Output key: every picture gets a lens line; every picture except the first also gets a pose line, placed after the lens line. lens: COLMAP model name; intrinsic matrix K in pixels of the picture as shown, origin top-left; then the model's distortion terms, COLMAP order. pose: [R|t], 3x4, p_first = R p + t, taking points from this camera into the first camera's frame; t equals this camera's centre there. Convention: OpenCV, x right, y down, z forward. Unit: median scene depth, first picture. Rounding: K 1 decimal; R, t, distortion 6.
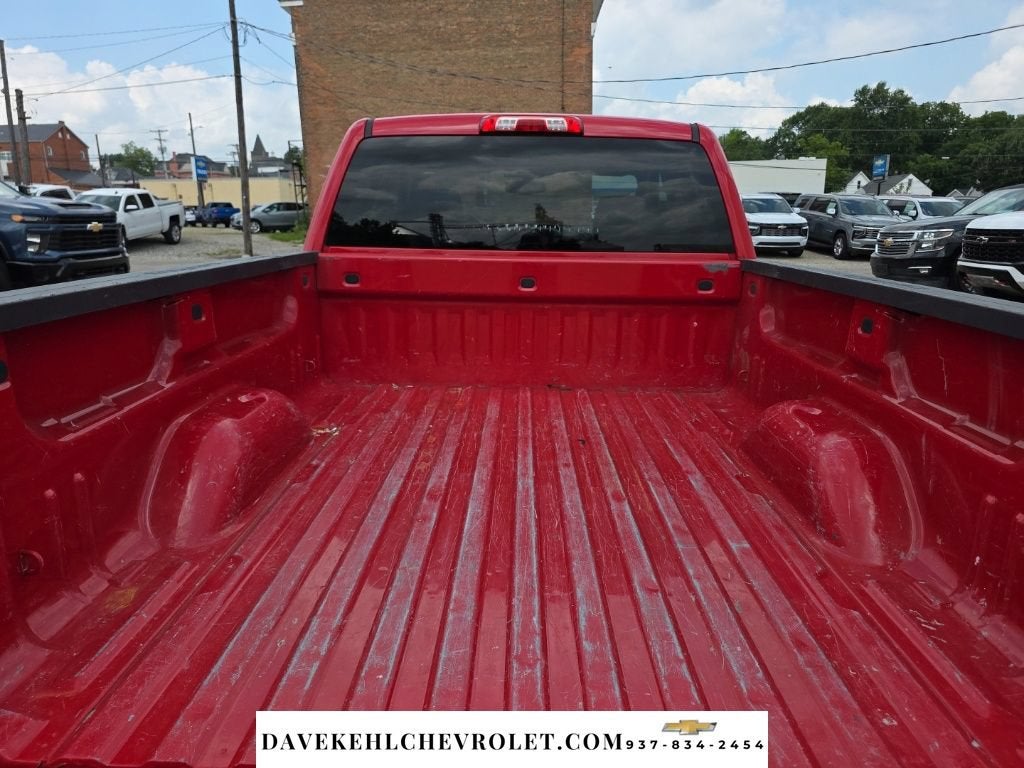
lens RADIAL K [[689.7, 0, 511.3], [0, 689.7, 395.7], [0, 0, 1]] dist [0.036707, -0.033719]
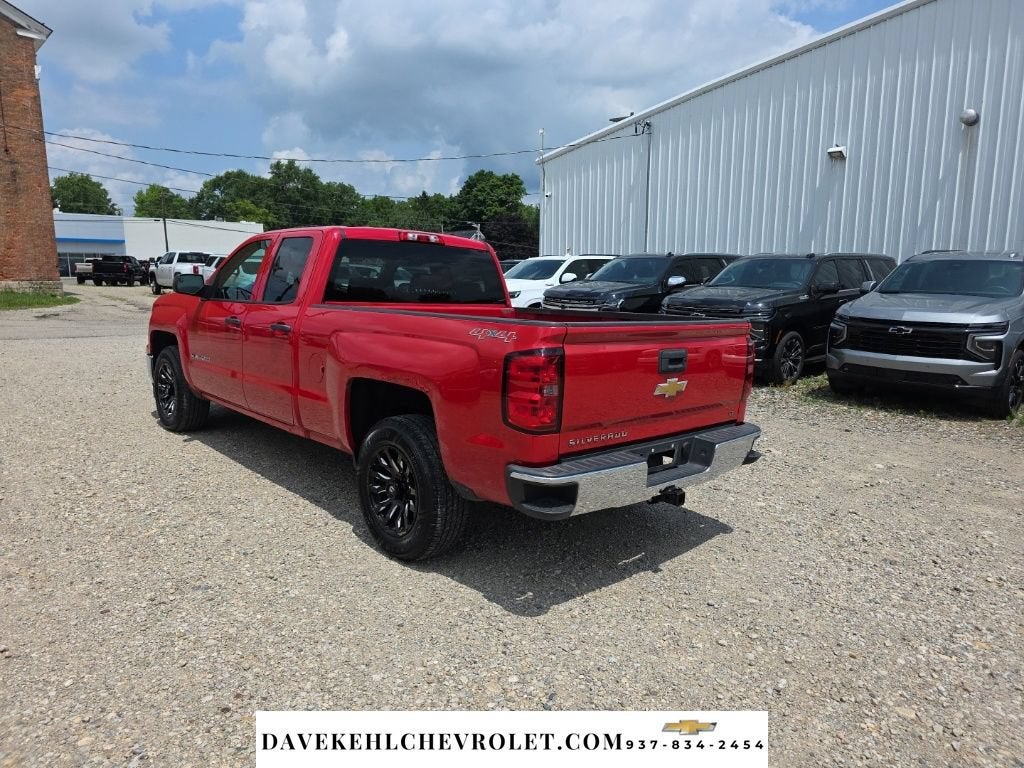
lens RADIAL K [[689.7, 0, 511.3], [0, 689.7, 395.7], [0, 0, 1]] dist [0.036707, -0.033719]
pose [[0.719837, -0.096913, 0.687345, -0.100880], [0.151756, 0.988224, -0.019594, 0.009959], [-0.677351, 0.118413, 0.726067, -0.043870]]
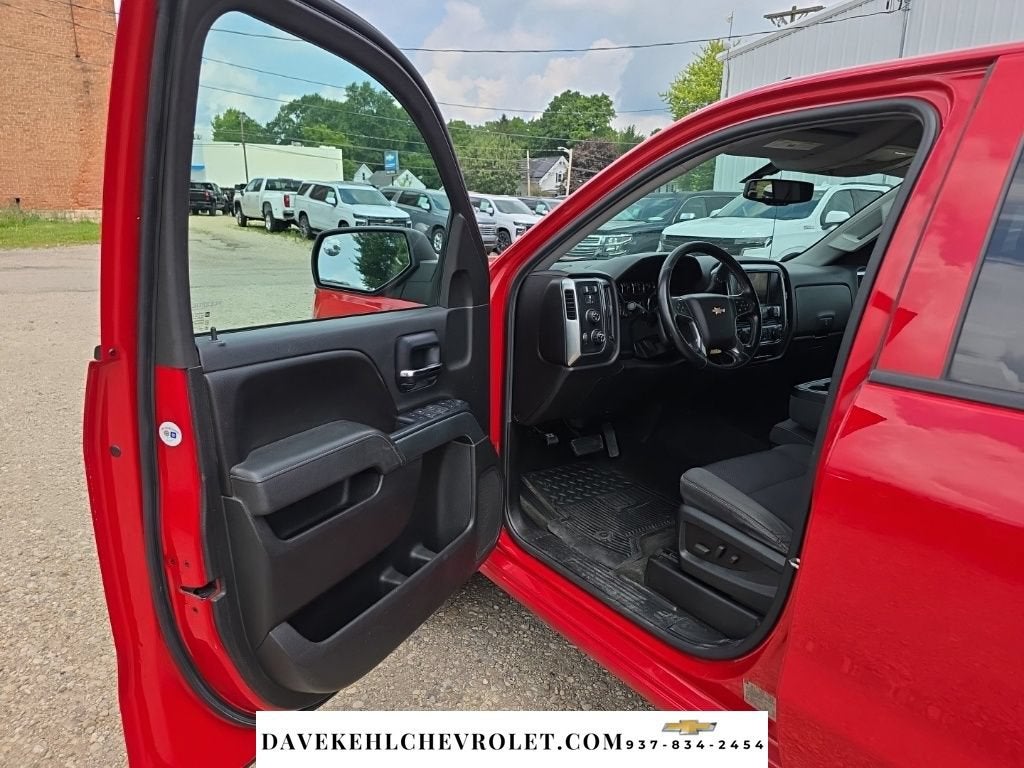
lens RADIAL K [[688.4, 0, 506.2], [0, 688.4, 398.4], [0, 0, 1]] dist [0.040179, -0.037603]
pose [[0.787681, -0.136167, 0.600847, -0.064935], [0.121488, 0.990449, 0.065197, -0.030060], [-0.603987, 0.021641, 0.796701, 0.103463]]
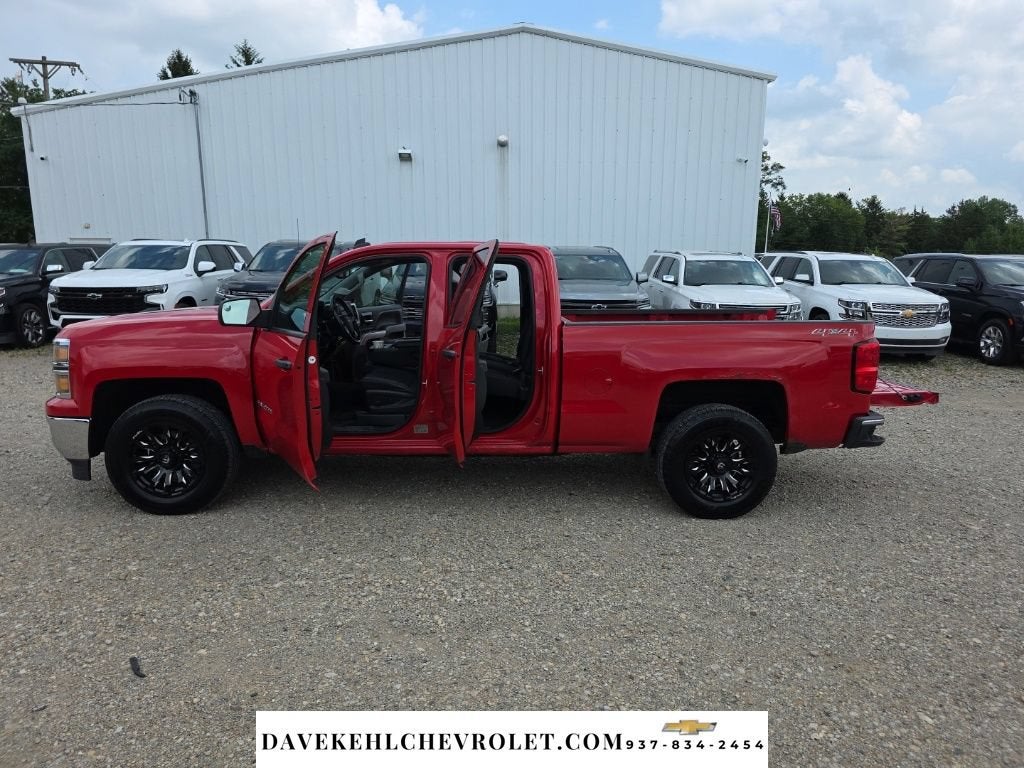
lens RADIAL K [[682.8, 0, 523.9], [0, 682.8, 392.3], [0, 0, 1]] dist [0.045338, -0.037195]
pose [[-0.065948, -0.183286, 0.980845, -0.177883], [0.243654, 0.950271, 0.193955, -0.035589], [-0.967617, 0.251778, -0.018010, 0.105724]]
